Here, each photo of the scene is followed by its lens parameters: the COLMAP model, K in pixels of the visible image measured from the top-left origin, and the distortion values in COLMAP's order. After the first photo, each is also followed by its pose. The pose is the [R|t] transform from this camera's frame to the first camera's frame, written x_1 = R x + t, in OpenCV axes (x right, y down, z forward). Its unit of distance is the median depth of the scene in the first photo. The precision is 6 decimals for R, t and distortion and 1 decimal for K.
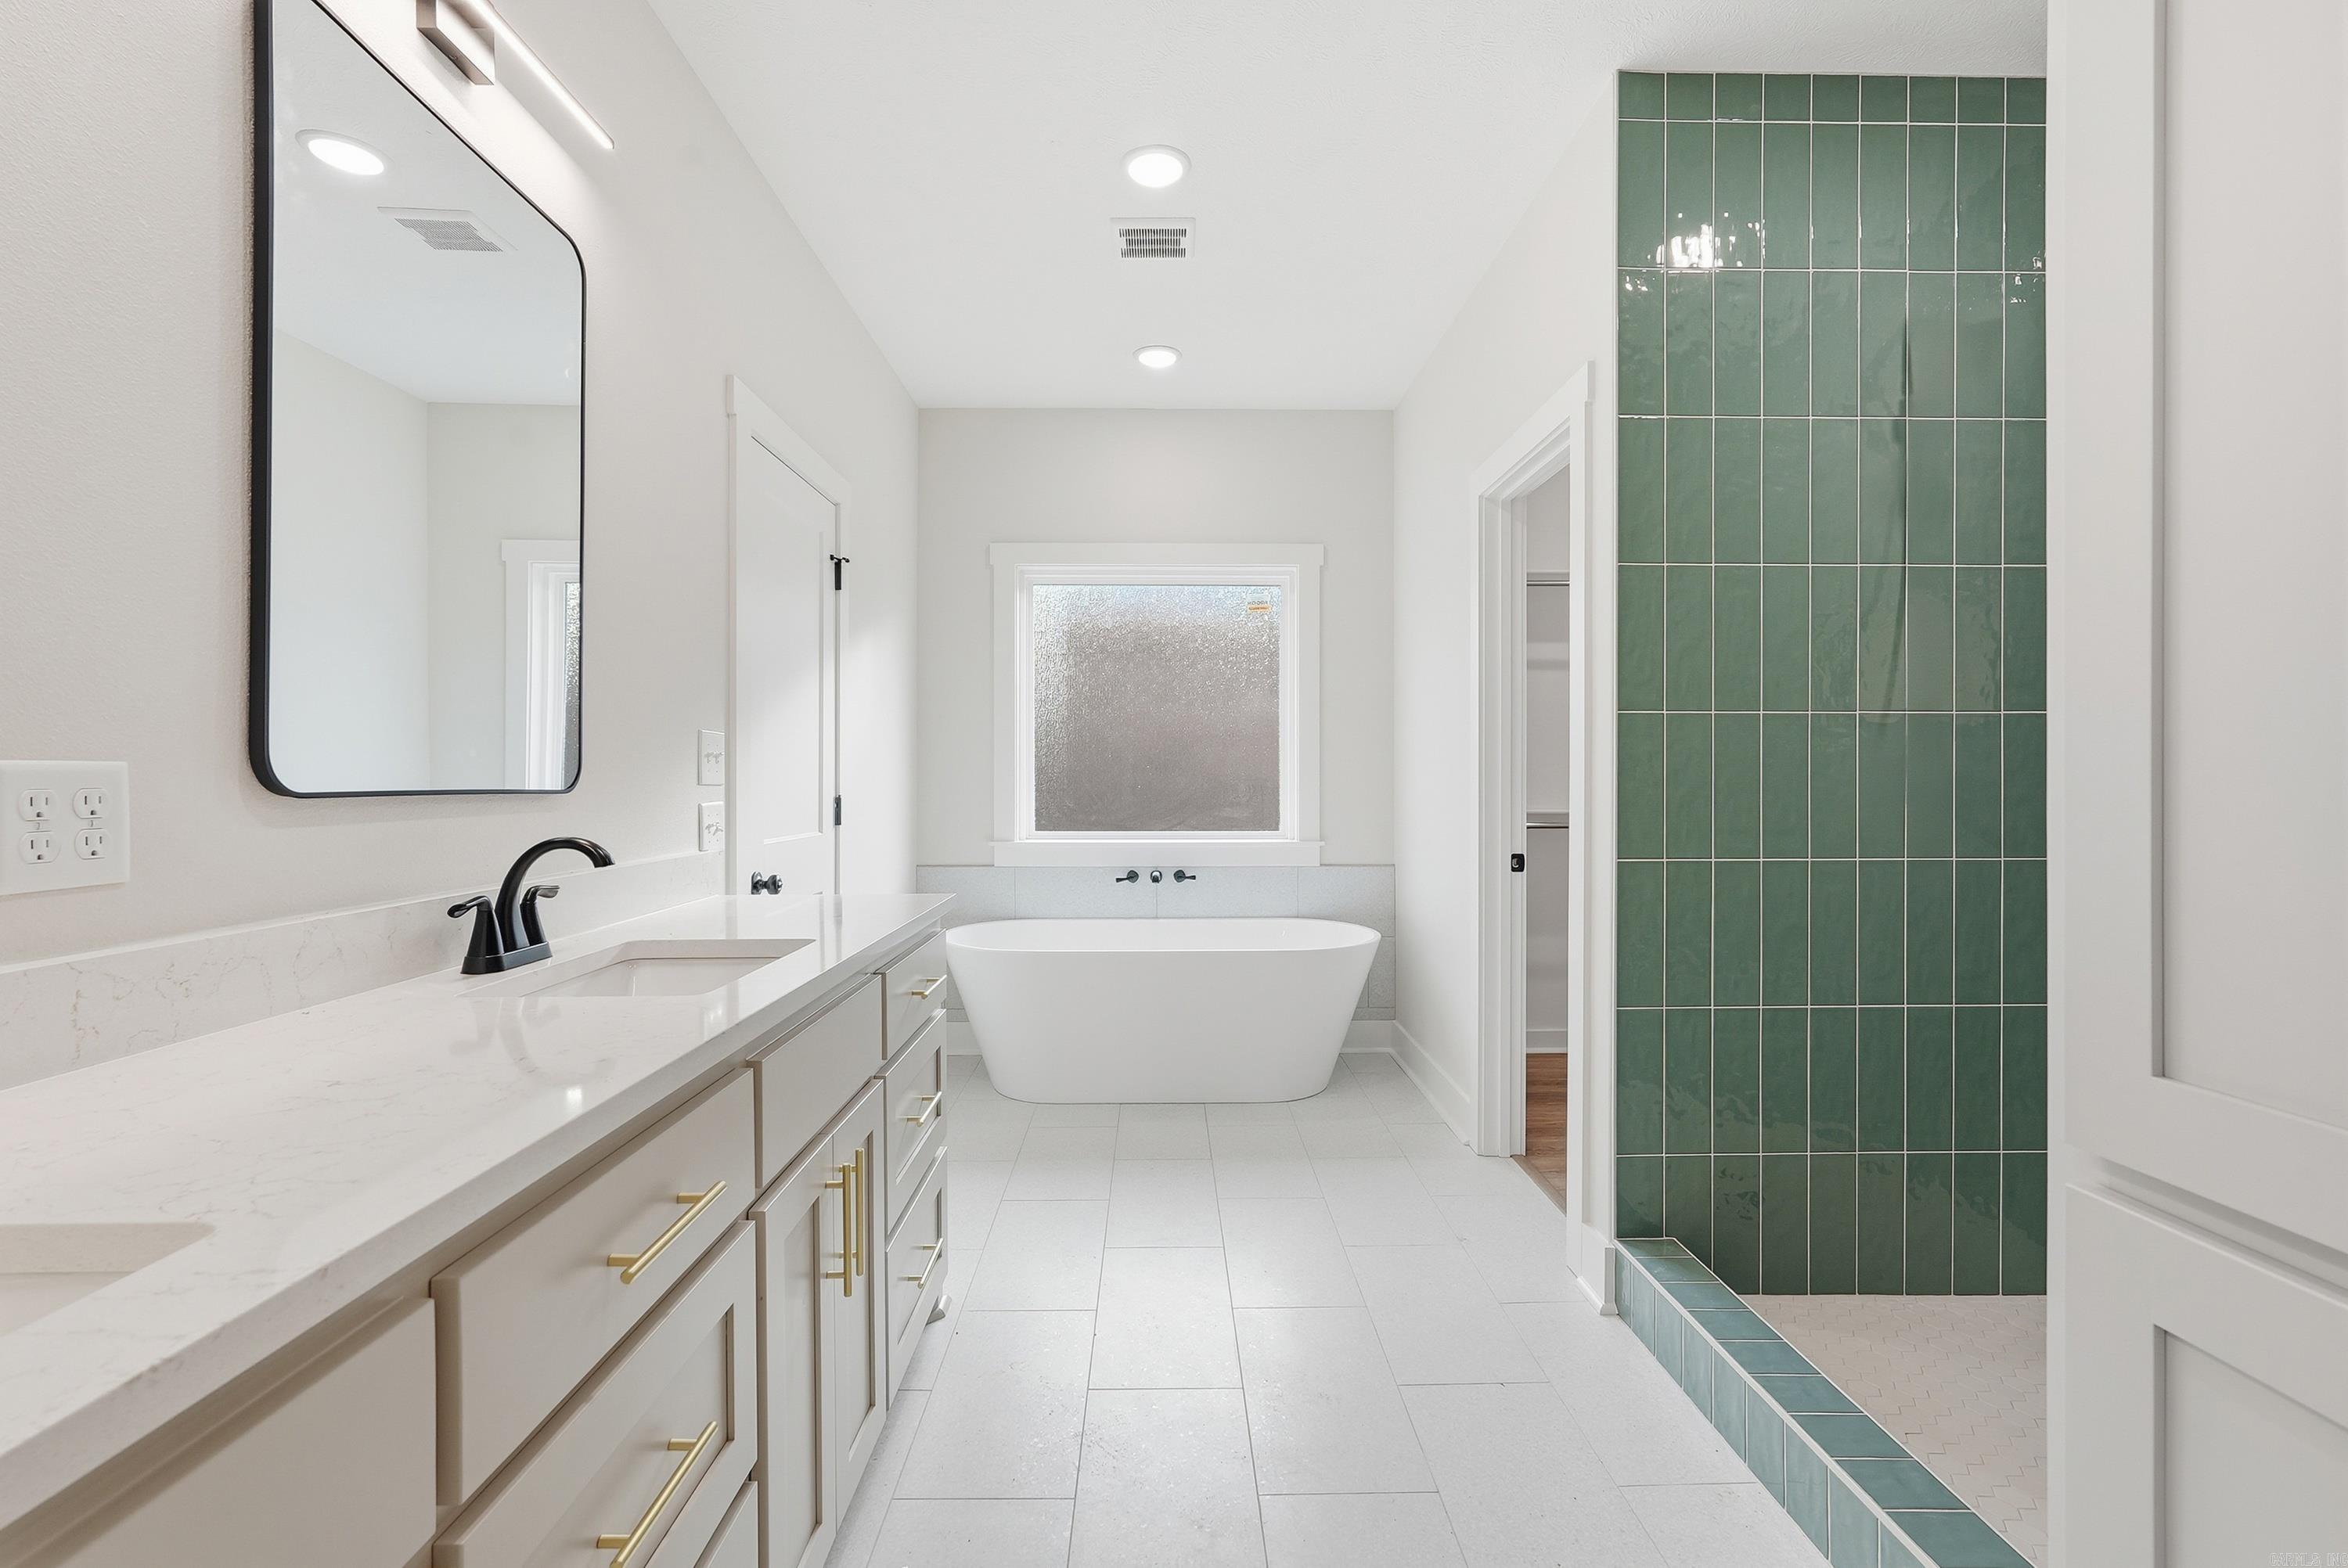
lens RADIAL K [[1039.3, 0, 1171.0], [0, 1039.3, 779.1], [0, 0, 1]] dist [-0.022576, 0.010448]
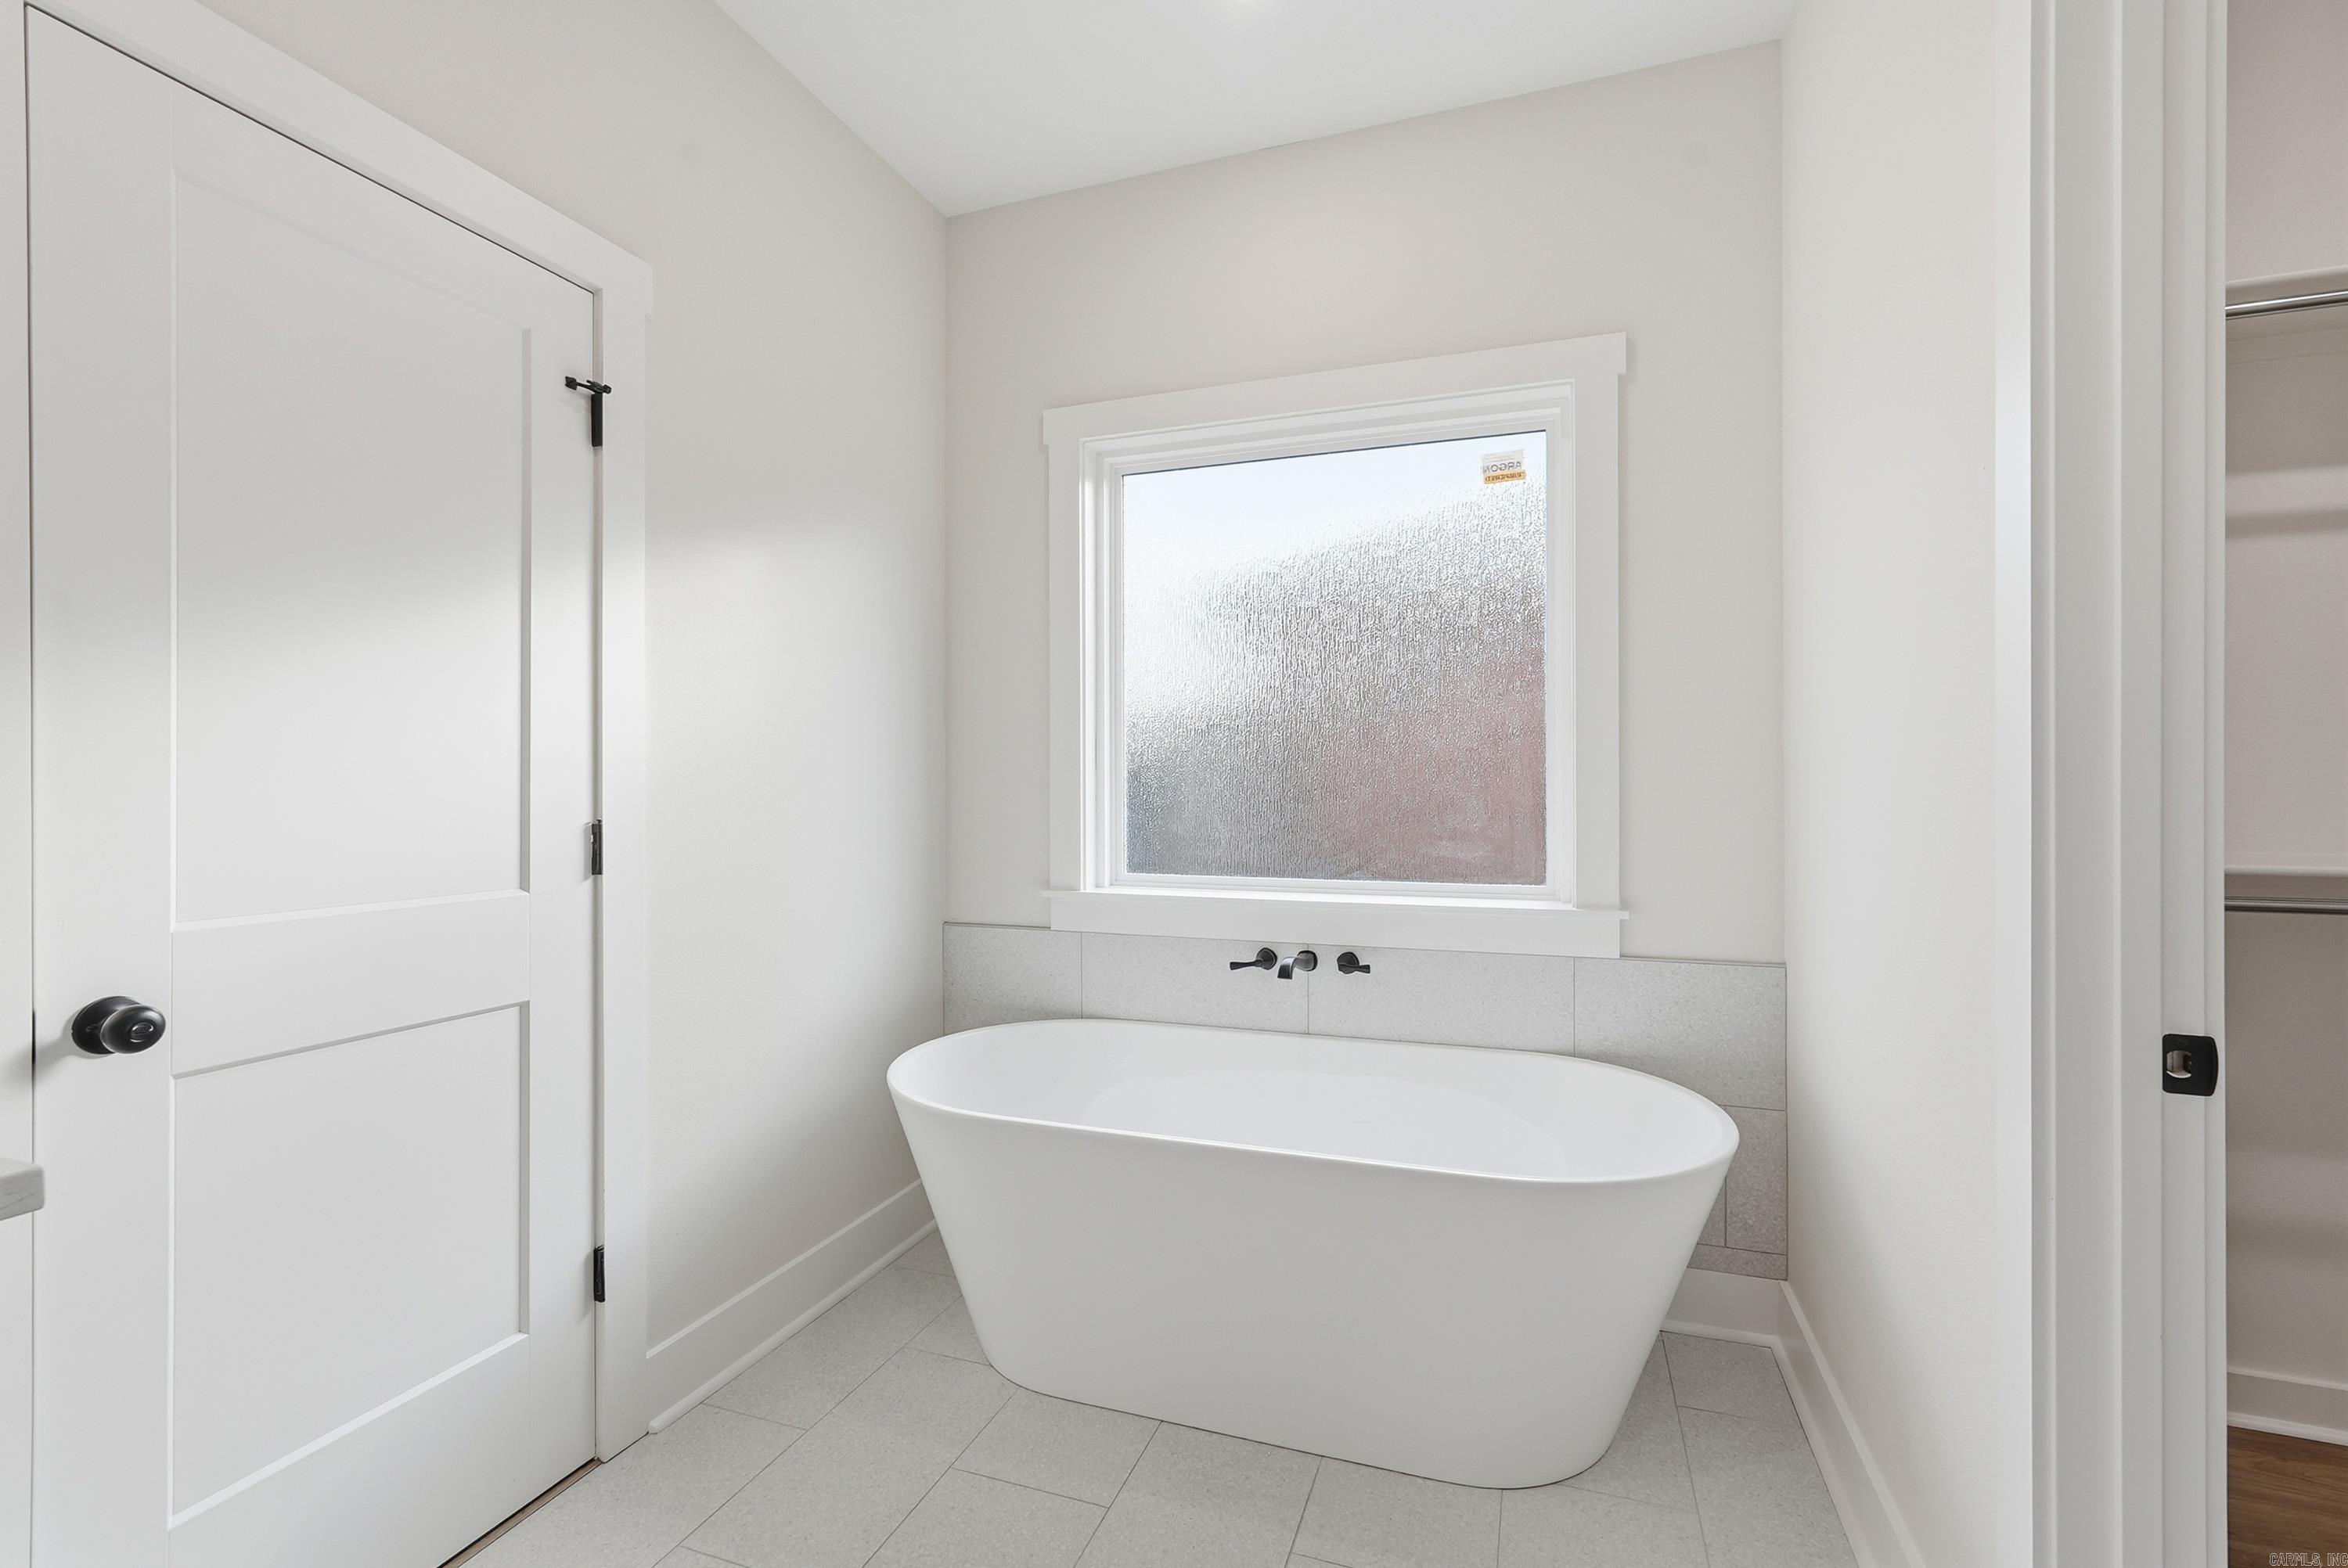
lens RADIAL K [[1039.3, 0, 1171.0], [0, 1039.3, 779.1], [0, 0, 1]] dist [-0.022576, 0.010448]
pose [[0.937437, -0.001335, -0.348151, 0.113637], [-0.000185, 0.999991, -0.004331, -0.003092], [0.348154, 0.004124, 0.937428, 0.443376]]
